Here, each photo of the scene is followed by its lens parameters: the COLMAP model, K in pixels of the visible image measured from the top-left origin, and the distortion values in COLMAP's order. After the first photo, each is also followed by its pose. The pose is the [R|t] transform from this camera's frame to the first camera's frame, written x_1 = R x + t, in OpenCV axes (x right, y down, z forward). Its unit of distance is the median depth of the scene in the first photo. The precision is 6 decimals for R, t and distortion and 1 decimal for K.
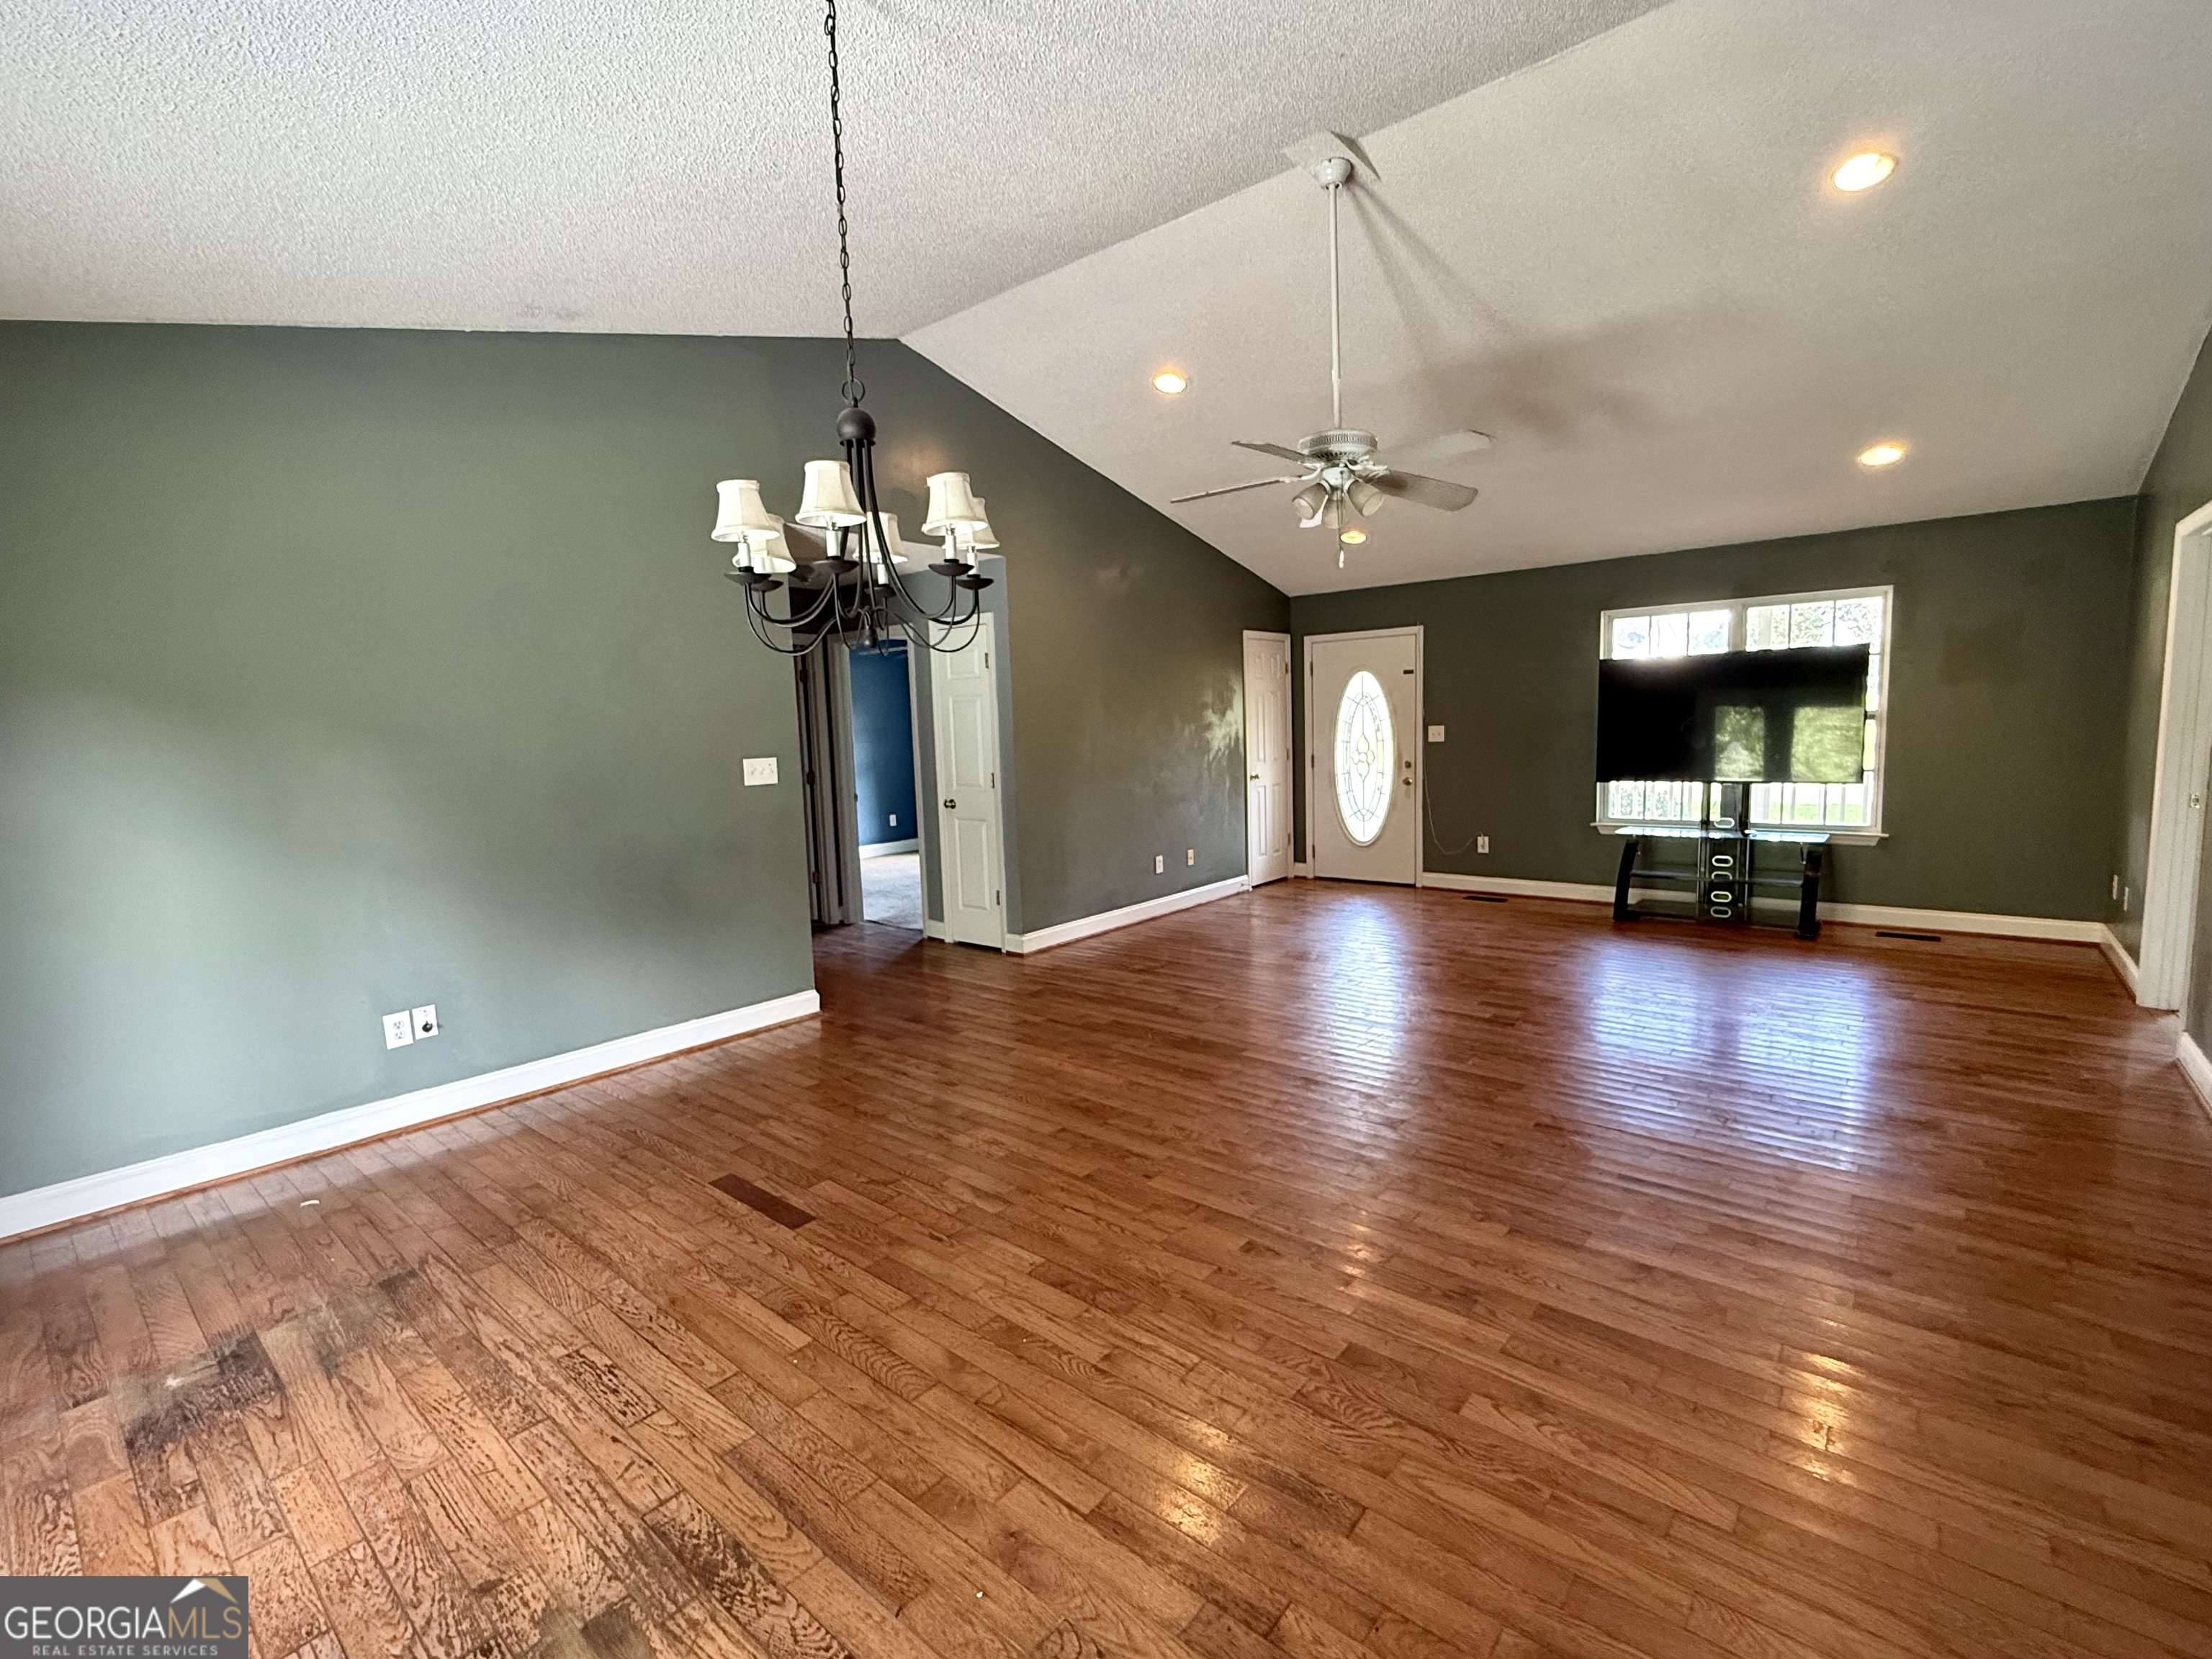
lens RADIAL K [[971.2, 0, 1106.0], [0, 971.2, 829.5], [0, 0, 1]] dist [0.014763, 0.000141]
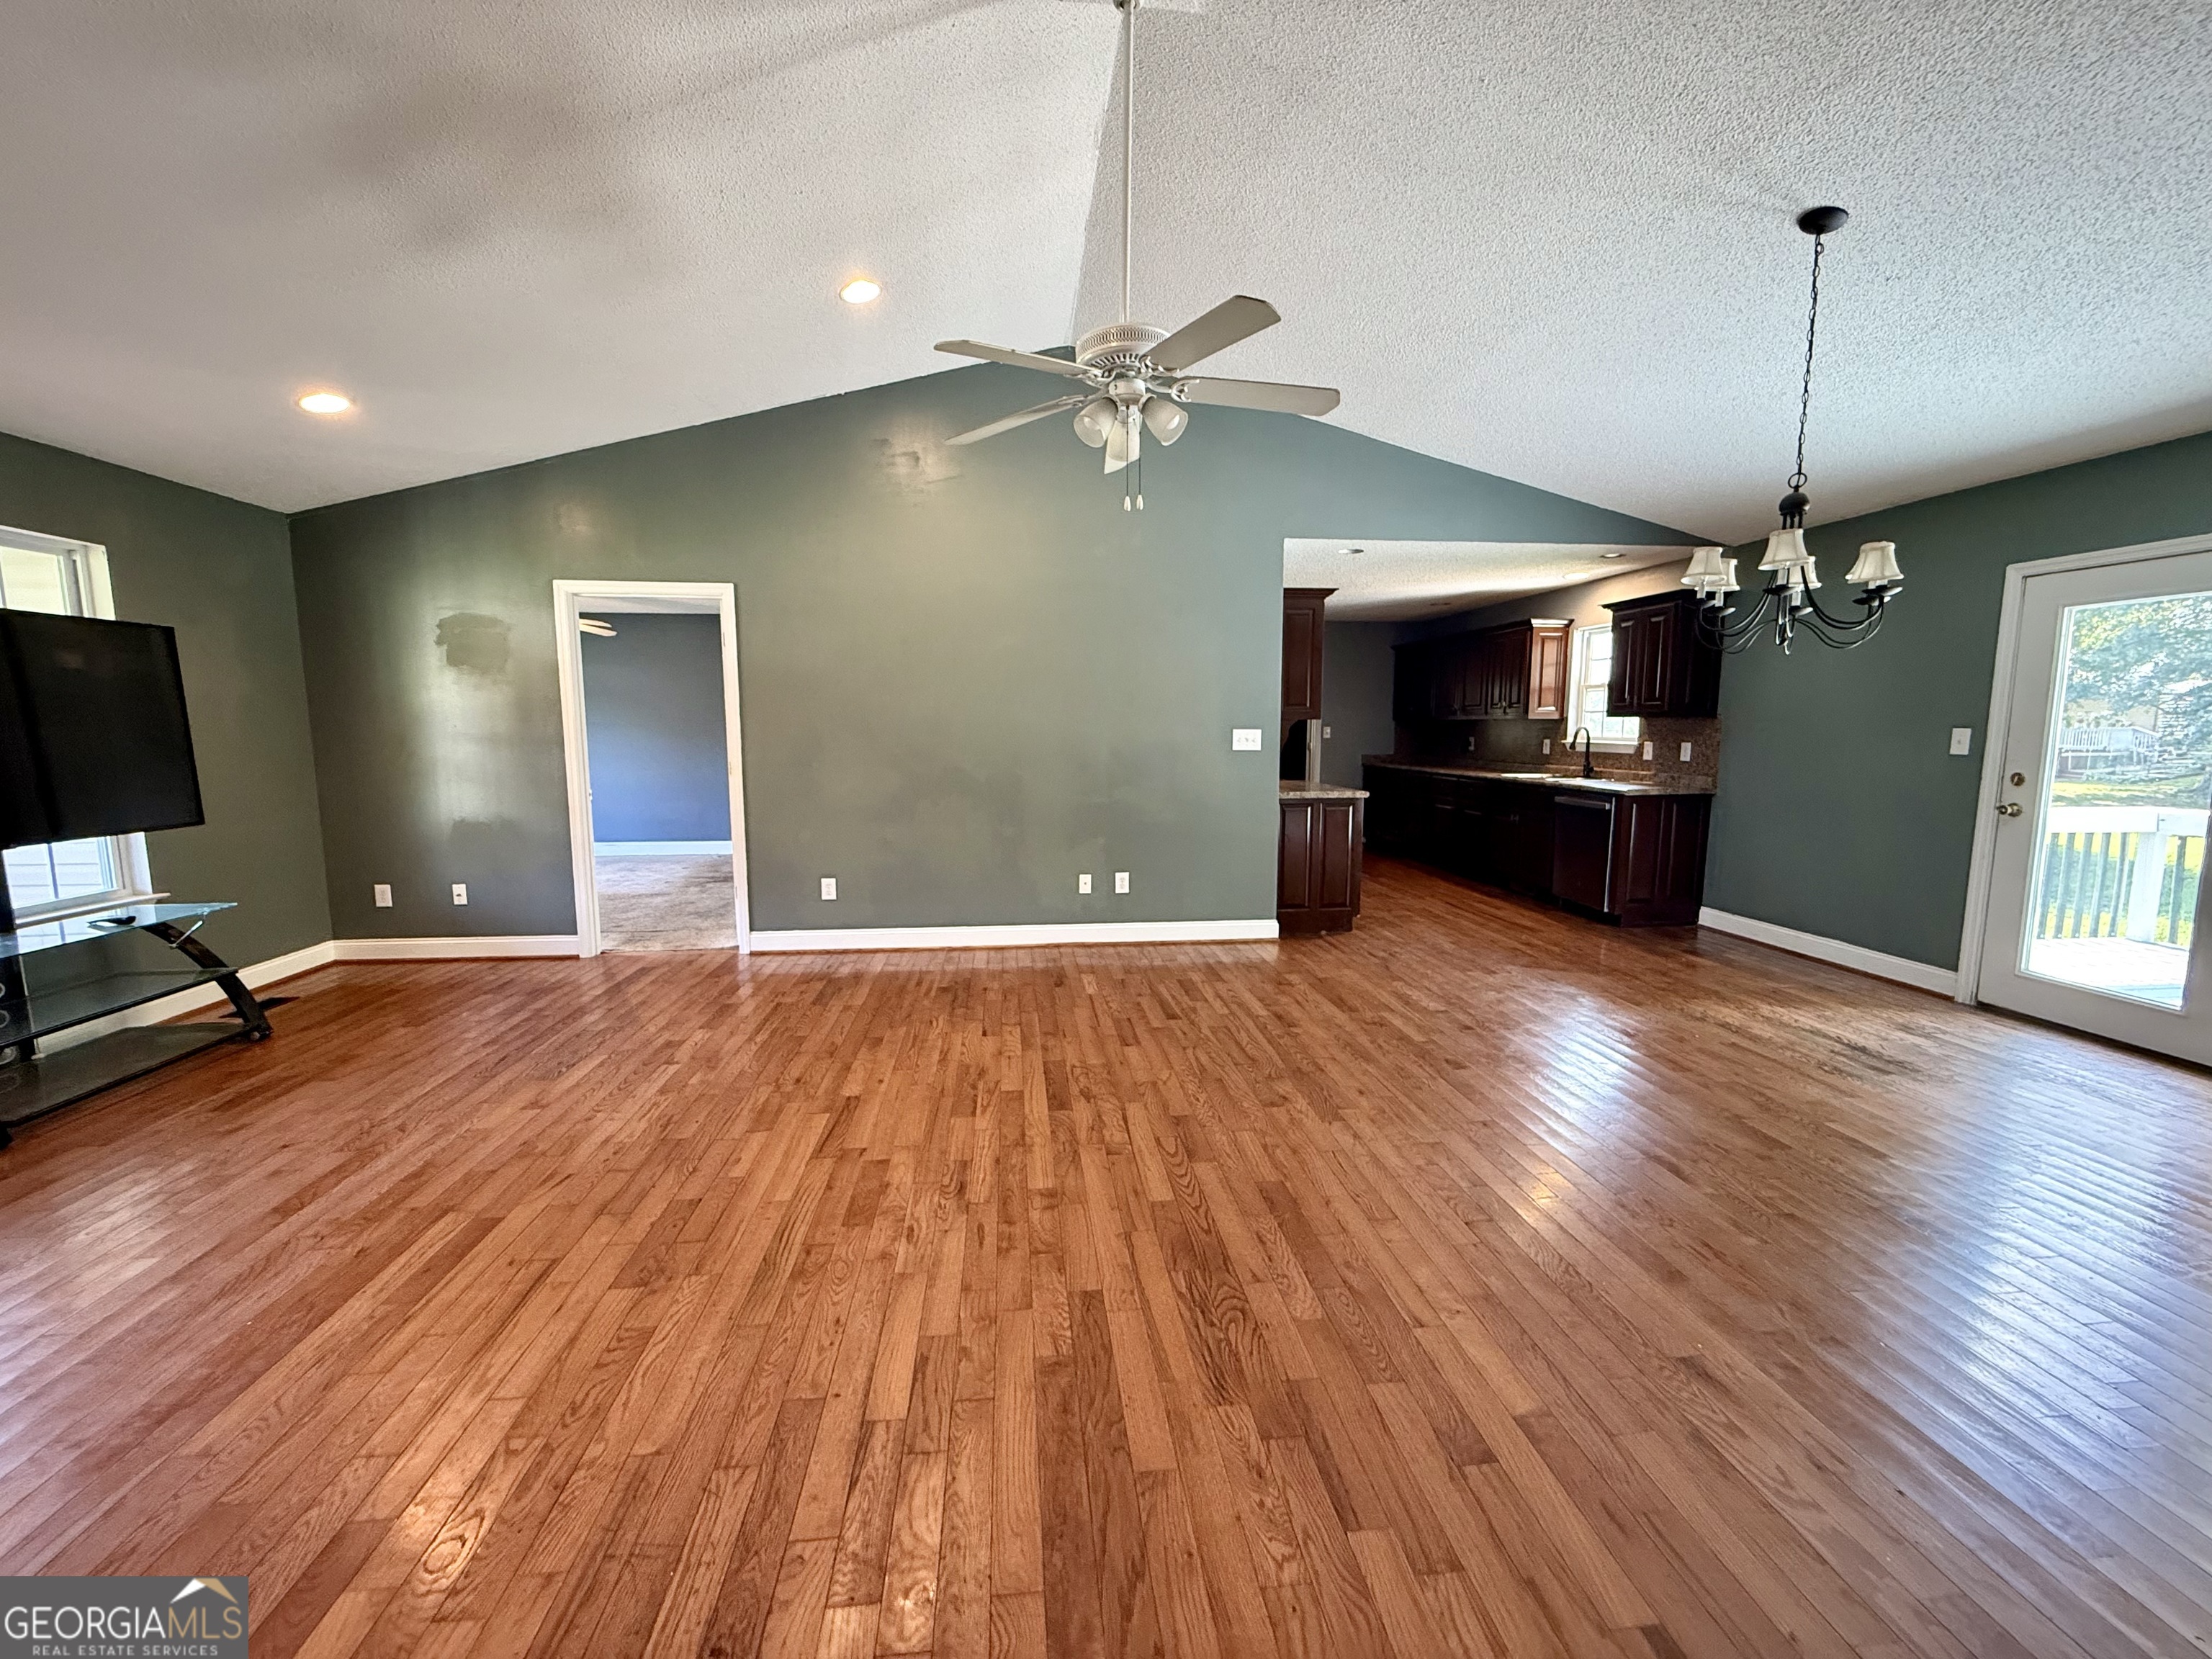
lens RADIAL K [[877.4, 0, 1106.0], [0, 877.4, 829.5], [0, 0, 1]] dist [0.001871, 0.000074]
pose [[-0.722487, -0.052897, 0.689358, -0.152103], [0.094070, 0.980276, 0.173811, -0.085278], [-0.684955, 0.190424, -0.703261, 0.912450]]
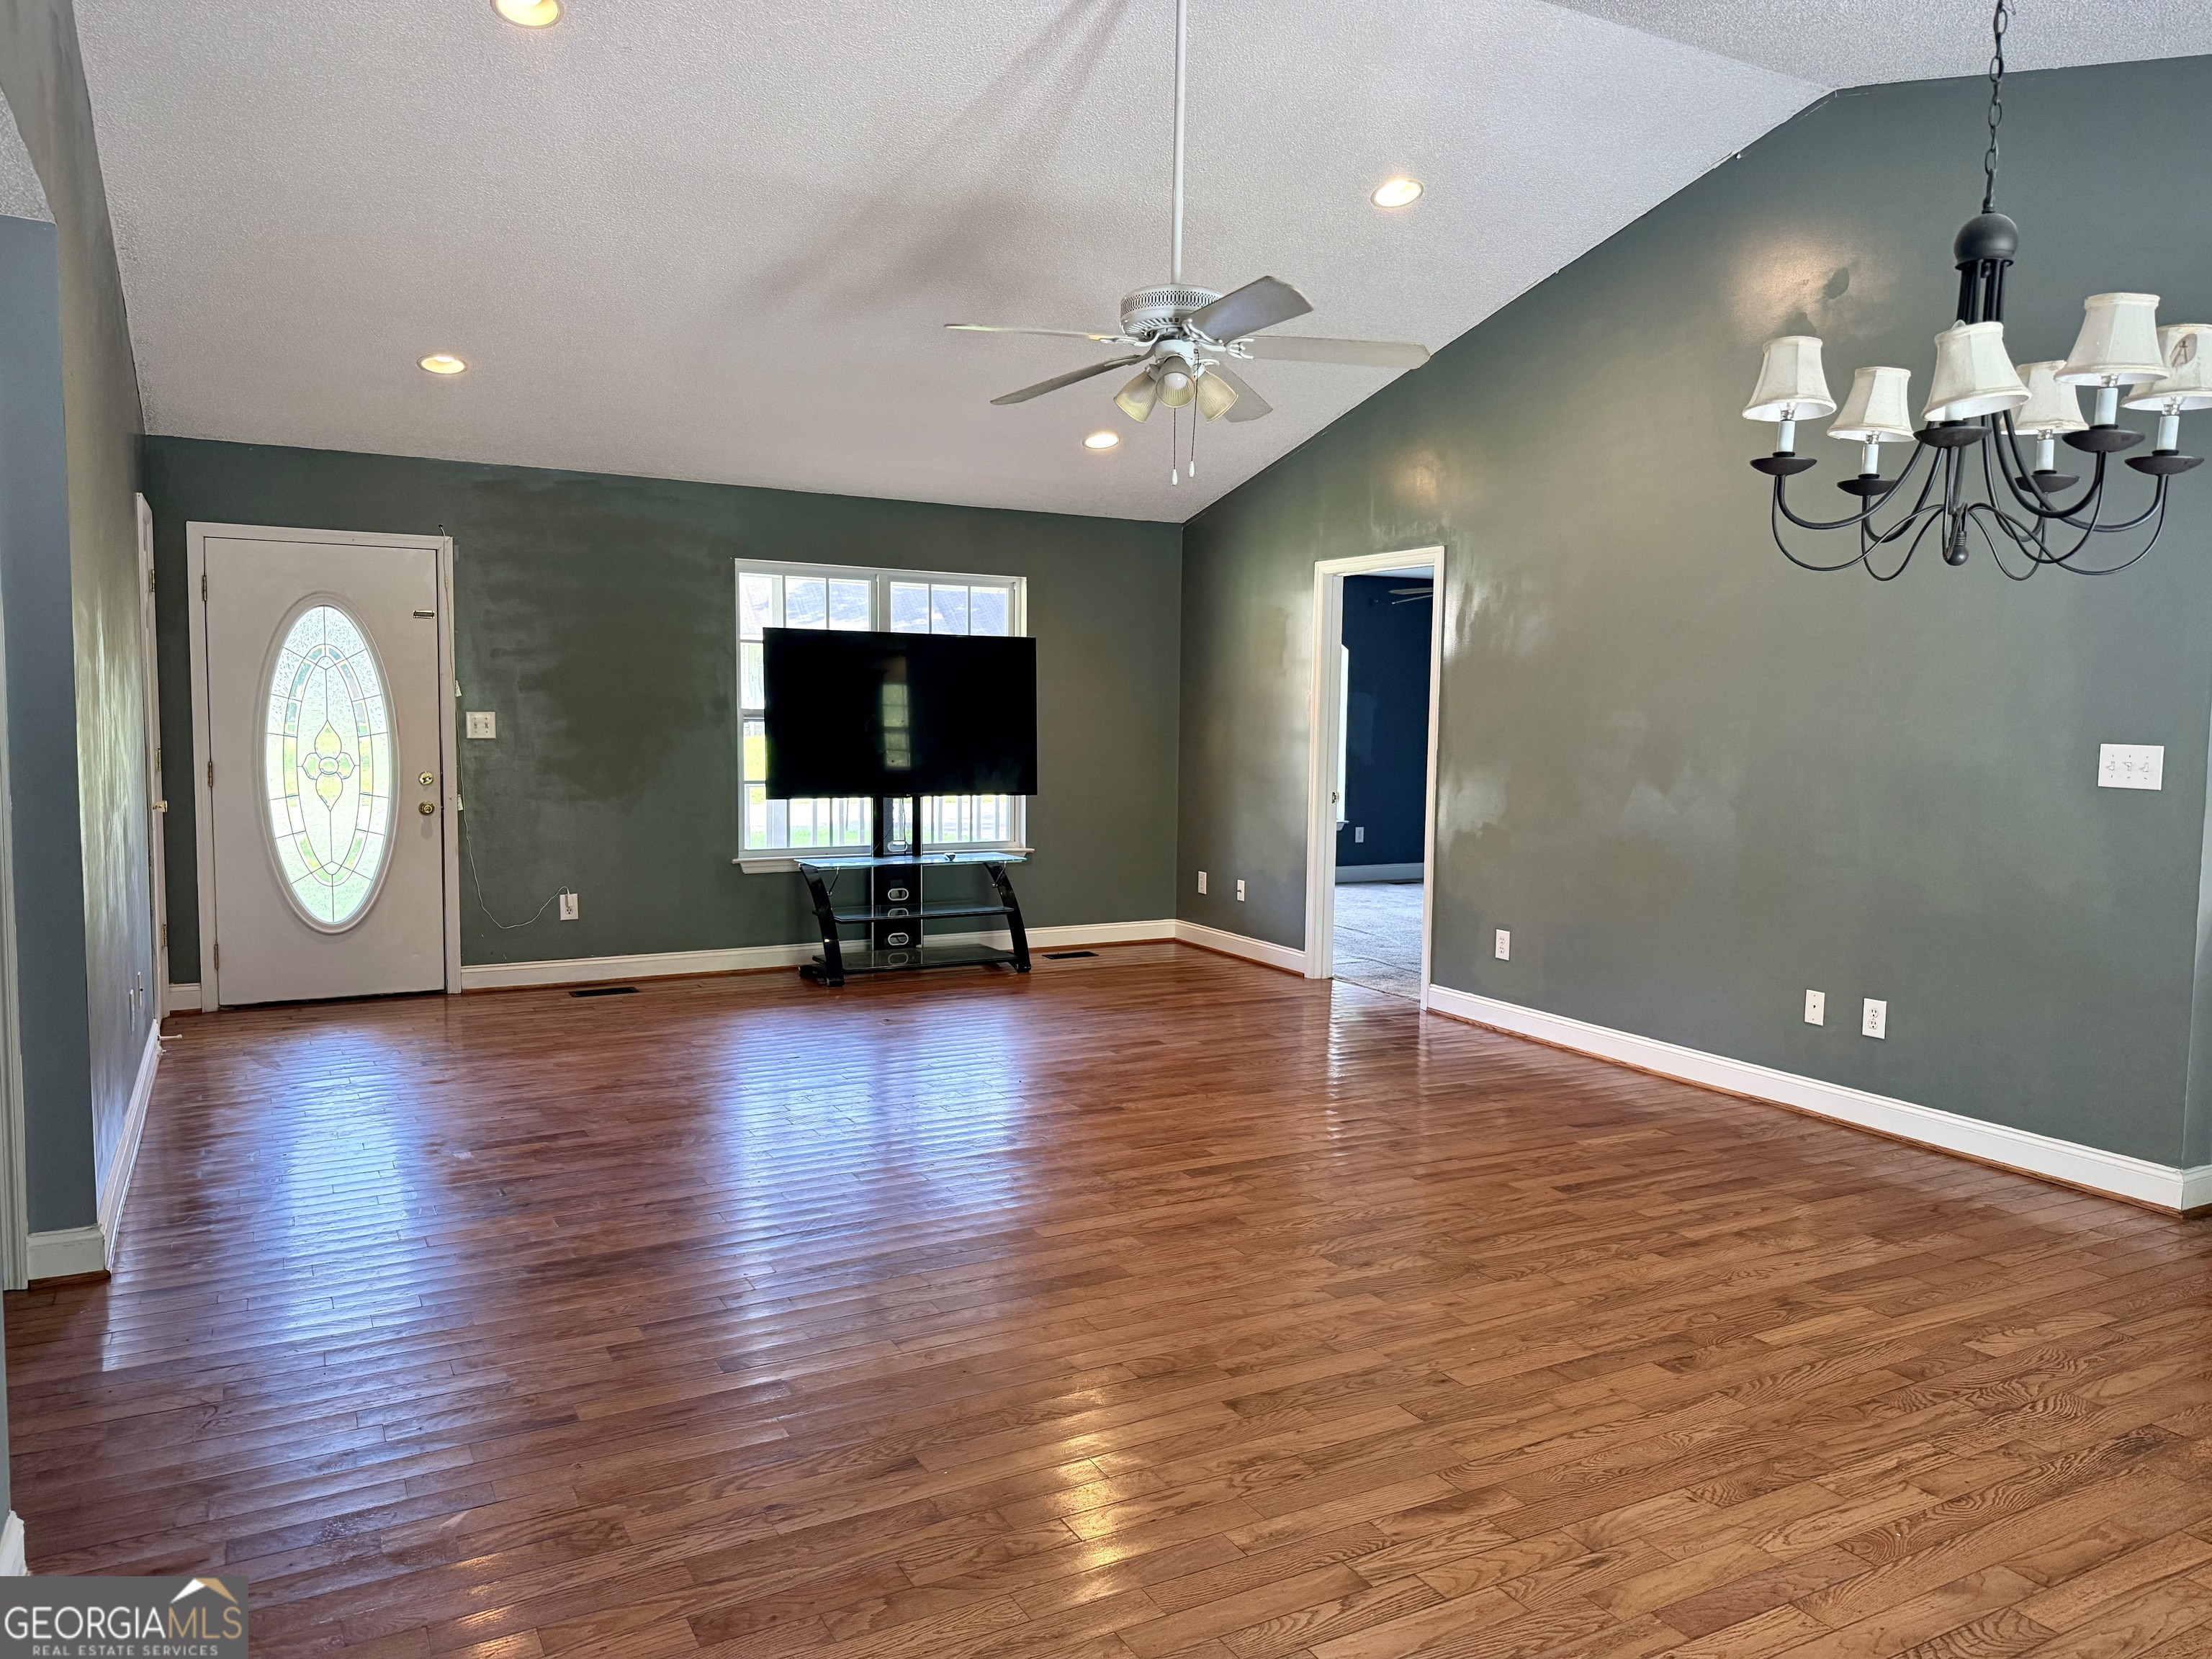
lens RADIAL K [[1544.7, 0, 1106.0], [0, 1544.7, 829.5], [0, 0, 1]] dist [0.038702, -0.021814]
pose [[0.361010, -0.038693, 0.931759, -0.487169], [0.073324, 0.997223, 0.013002, -0.024649], [-0.929675, 0.063626, 0.362845, 0.384206]]
